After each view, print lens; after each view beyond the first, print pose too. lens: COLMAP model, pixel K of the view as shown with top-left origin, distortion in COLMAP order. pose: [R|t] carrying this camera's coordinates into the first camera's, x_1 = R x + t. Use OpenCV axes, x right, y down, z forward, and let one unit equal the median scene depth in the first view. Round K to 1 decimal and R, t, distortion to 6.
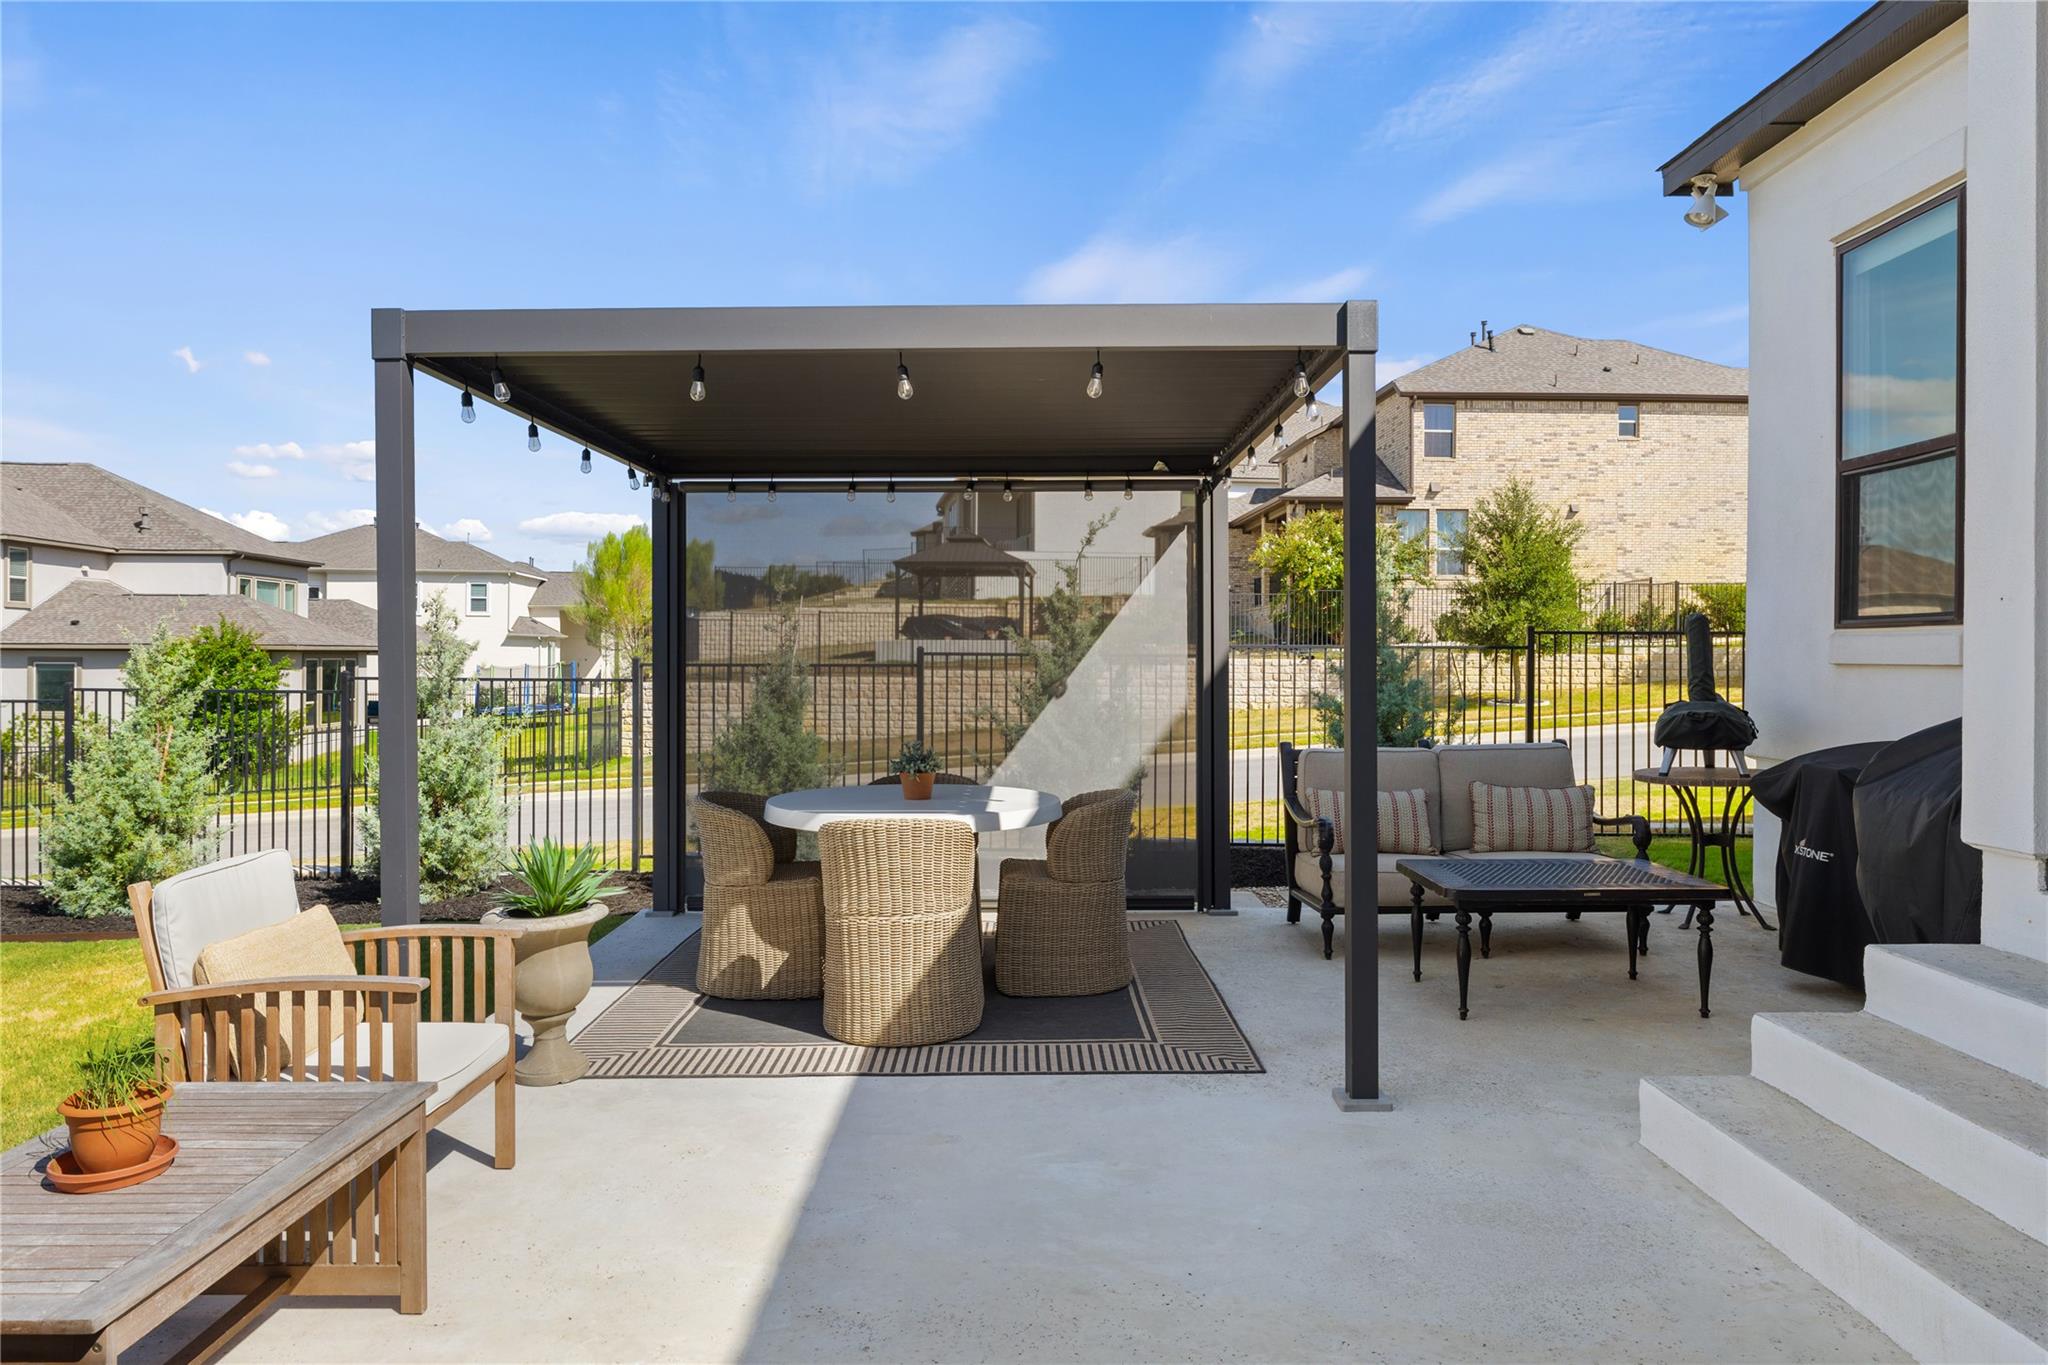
lens RADIAL K [[1324.5, 0, 1025.0], [0, 1324.5, 676.5], [0, 0, 1]] dist [-0.000528, -0.000140]
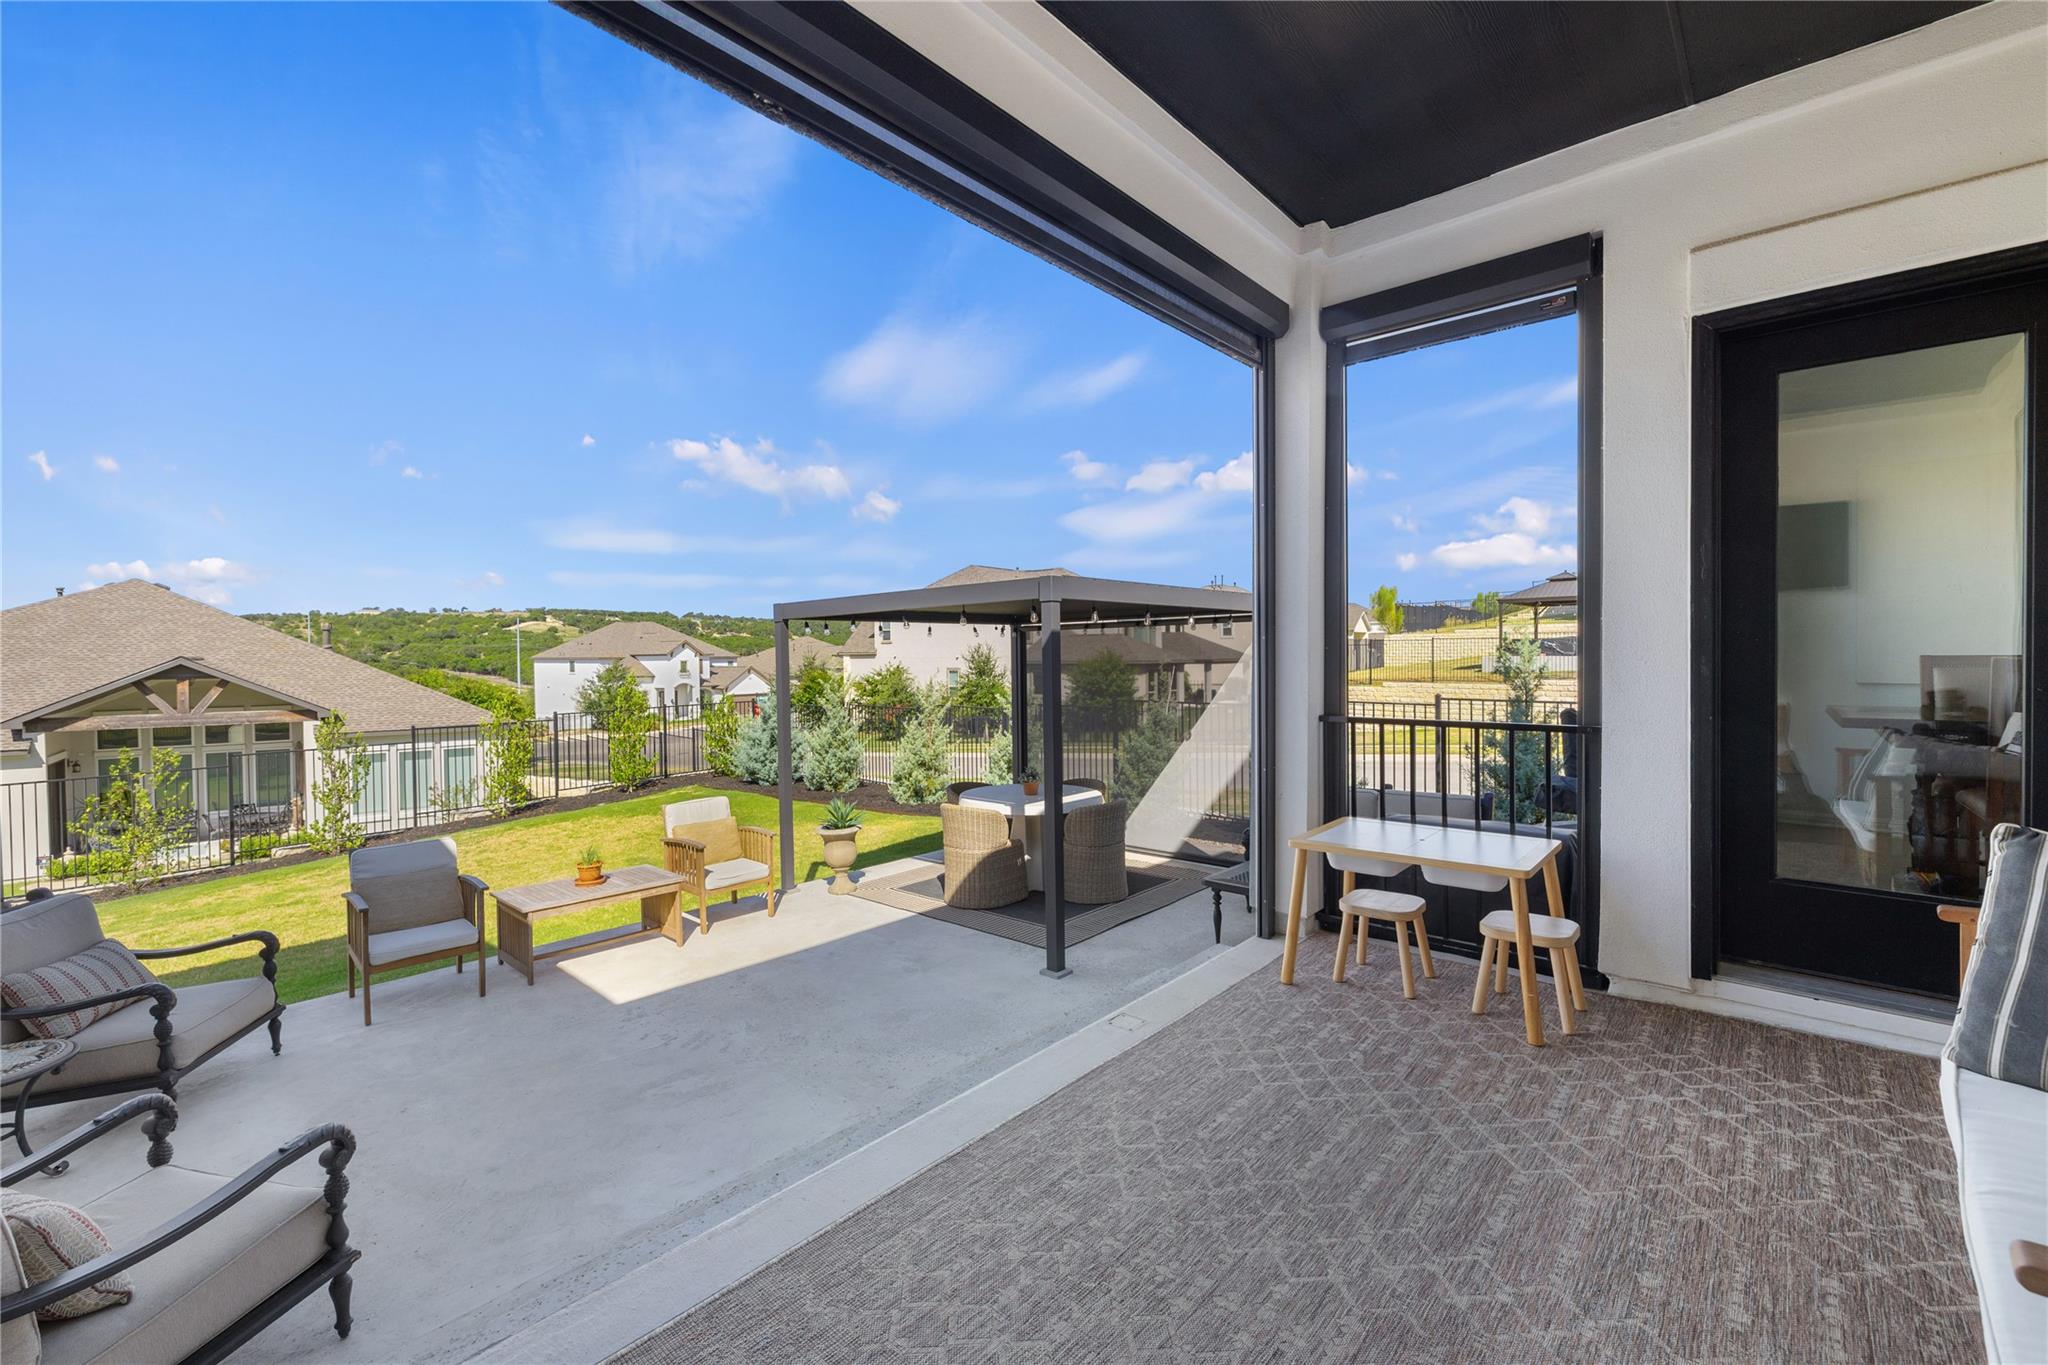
lens RADIAL K [[861.6, 0, 1023.4], [0, 861.6, 671.1], [0, 0, 1]] dist [-0.000589, -0.000147]
pose [[0.746196, 0.002461, -0.665722, 0.472043], [0.001530, 0.999984, 0.005411, -0.062484], [0.665725, -0.005056, 0.746180, -0.004701]]
